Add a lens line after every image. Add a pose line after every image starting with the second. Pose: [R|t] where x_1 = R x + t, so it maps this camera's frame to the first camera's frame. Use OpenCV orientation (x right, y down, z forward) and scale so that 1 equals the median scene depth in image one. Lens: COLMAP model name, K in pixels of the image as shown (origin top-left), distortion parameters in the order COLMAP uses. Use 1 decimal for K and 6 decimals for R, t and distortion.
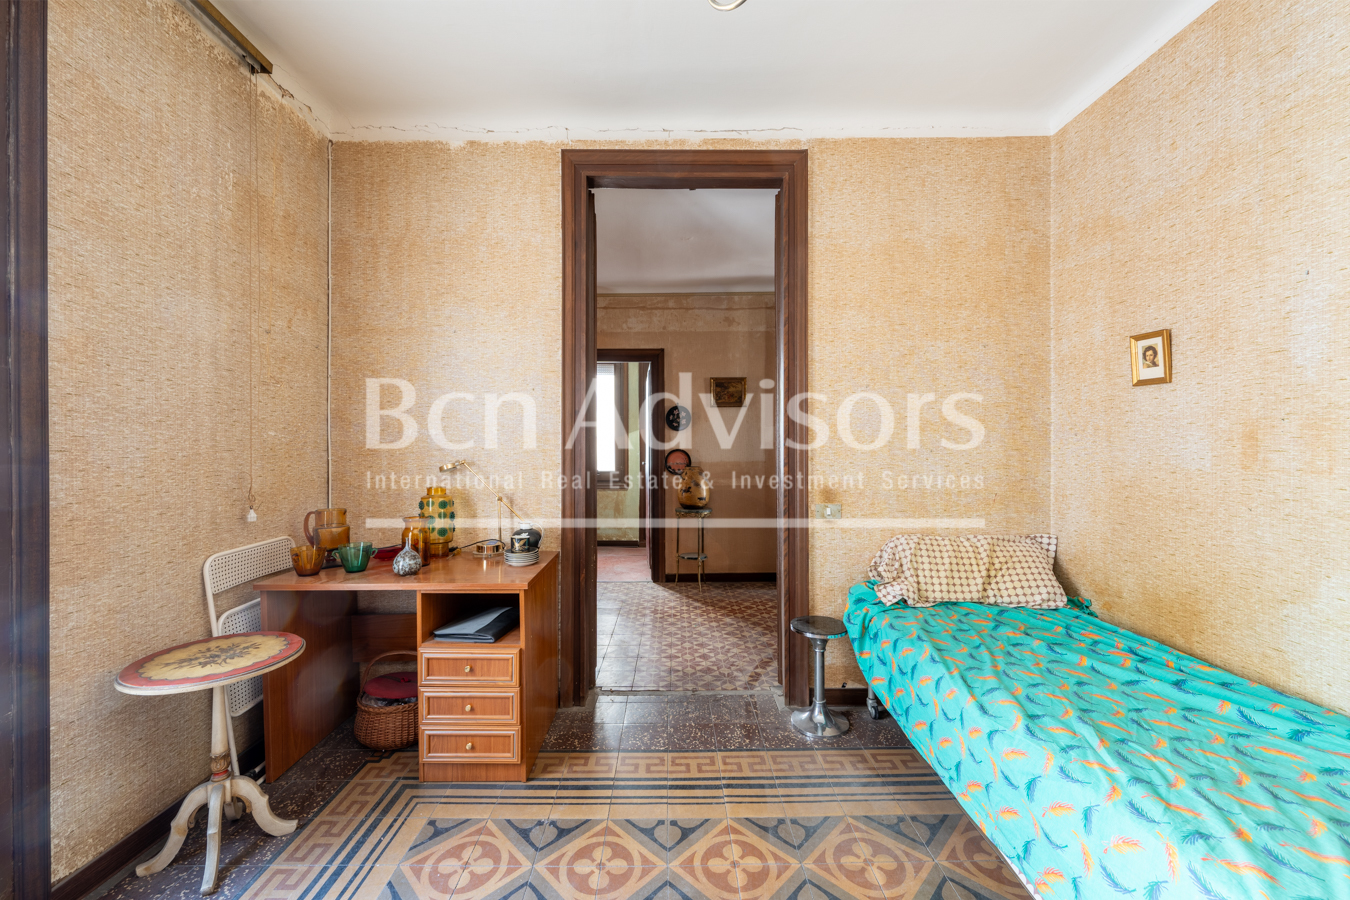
lens RADIAL K [[534.7, 0, 669.7], [0, 534.7, 448.5], [0, 0, 1]] dist [0.001205, -0.000222]
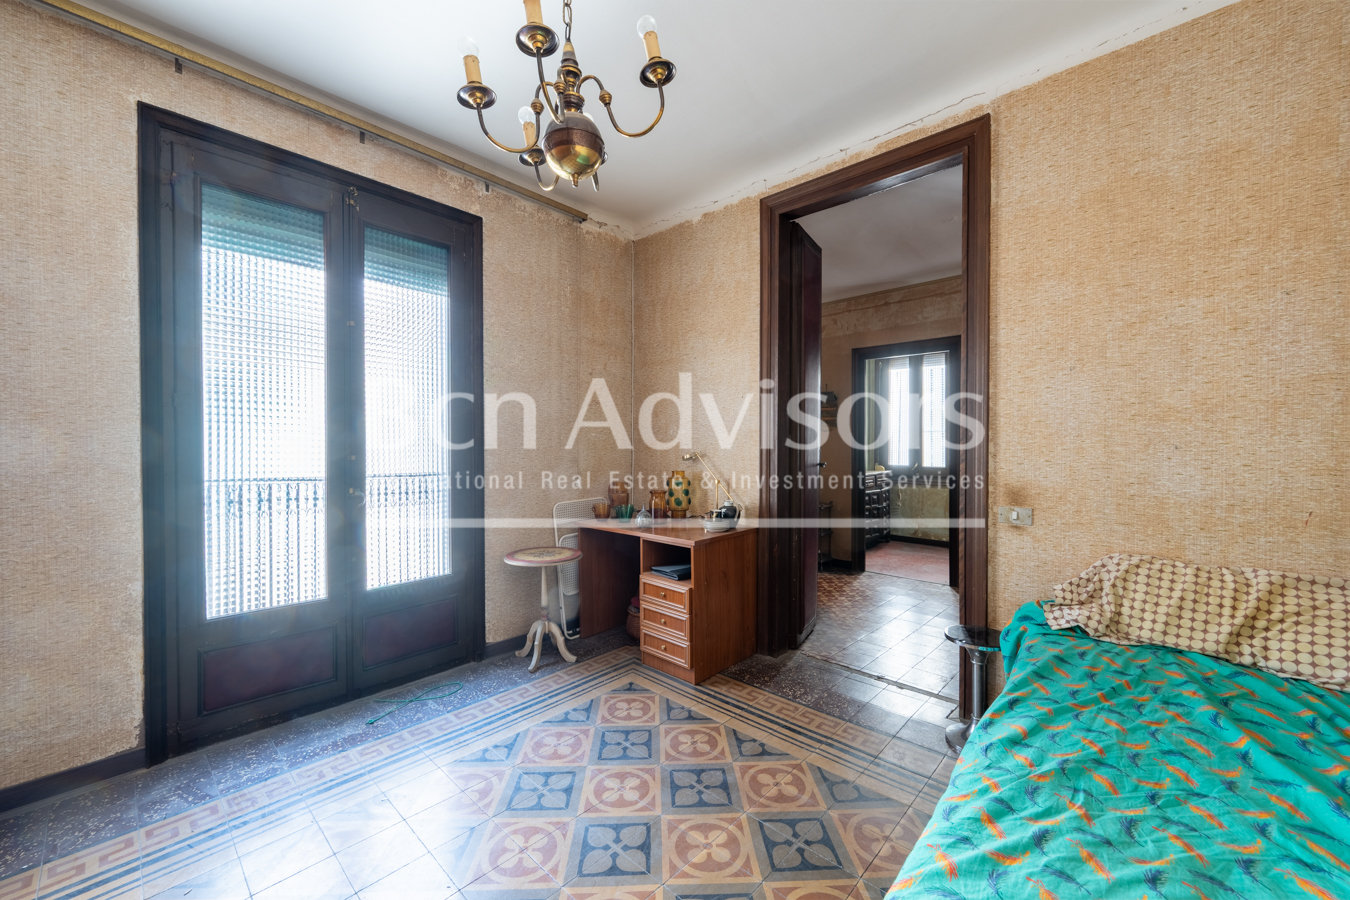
lens RADIAL K [[534.7, 0, 669.7], [0, 534.7, 448.5], [0, 0, 1]] dist [0.001205, -0.000222]
pose [[0.721636, 0.007148, -0.692236, 0.542397], [0.000281, 0.999944, 0.010619, -0.002413], [0.692273, -0.007858, 0.721593, -0.032231]]
